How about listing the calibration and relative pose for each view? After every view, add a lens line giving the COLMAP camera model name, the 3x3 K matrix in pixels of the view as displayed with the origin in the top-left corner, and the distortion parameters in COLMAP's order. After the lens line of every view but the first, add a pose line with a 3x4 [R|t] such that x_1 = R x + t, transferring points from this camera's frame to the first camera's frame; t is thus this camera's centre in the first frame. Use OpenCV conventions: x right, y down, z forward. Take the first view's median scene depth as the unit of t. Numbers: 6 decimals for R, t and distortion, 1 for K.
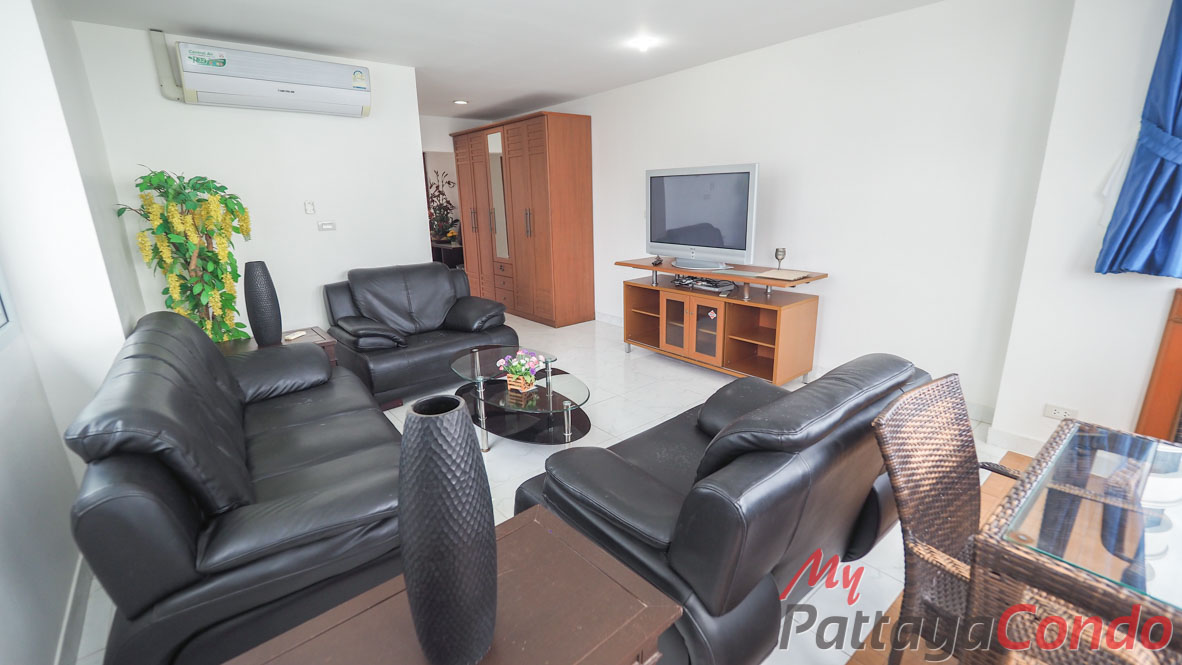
lens RADIAL K [[504.8, 0, 590.2], [0, 504.8, 325.6], [0, 0, 1]] dist [-0.002086, -0.001974]
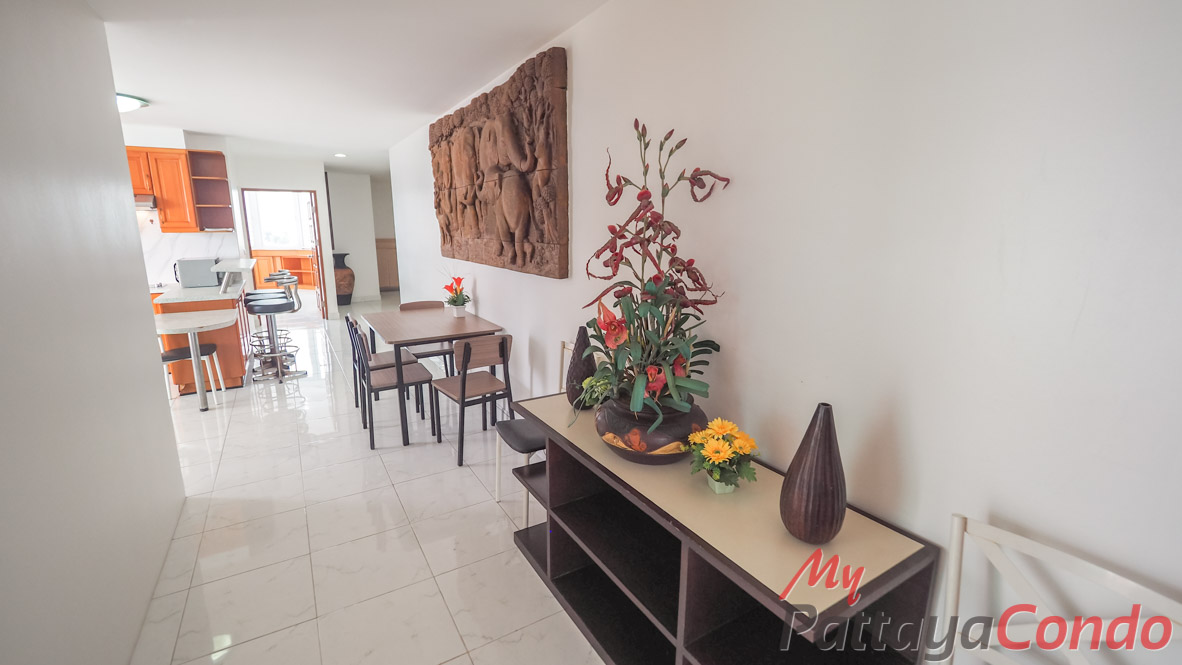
lens RADIAL K [[504.8, 0, 582.3], [0, 504.8, 323.5], [0, 0, 1]] dist [-0.002086, -0.001974]
pose [[0.988850, 0.042916, -0.142594, -0.434655], [-0.050943, 0.997287, -0.053128, -0.306598], [0.139927, 0.059799, 0.988354, 1.158834]]
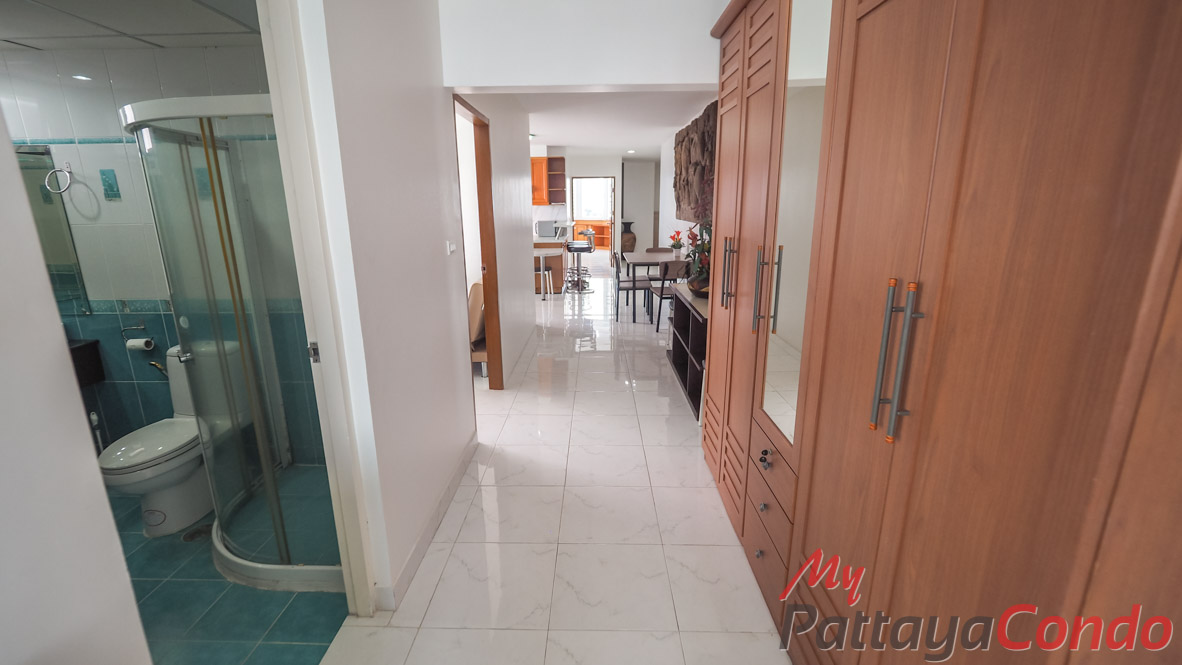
lens RADIAL K [[504.8, 0, 578.2], [0, 504.8, 329.0], [0, 0, 1]] dist [-0.002086, -0.001974]
pose [[0.751552, 0.164750, -0.638770, -0.096812], [-0.163930, 0.984580, 0.061066, -0.208826], [0.638981, 0.058819, 0.766971, 0.803569]]
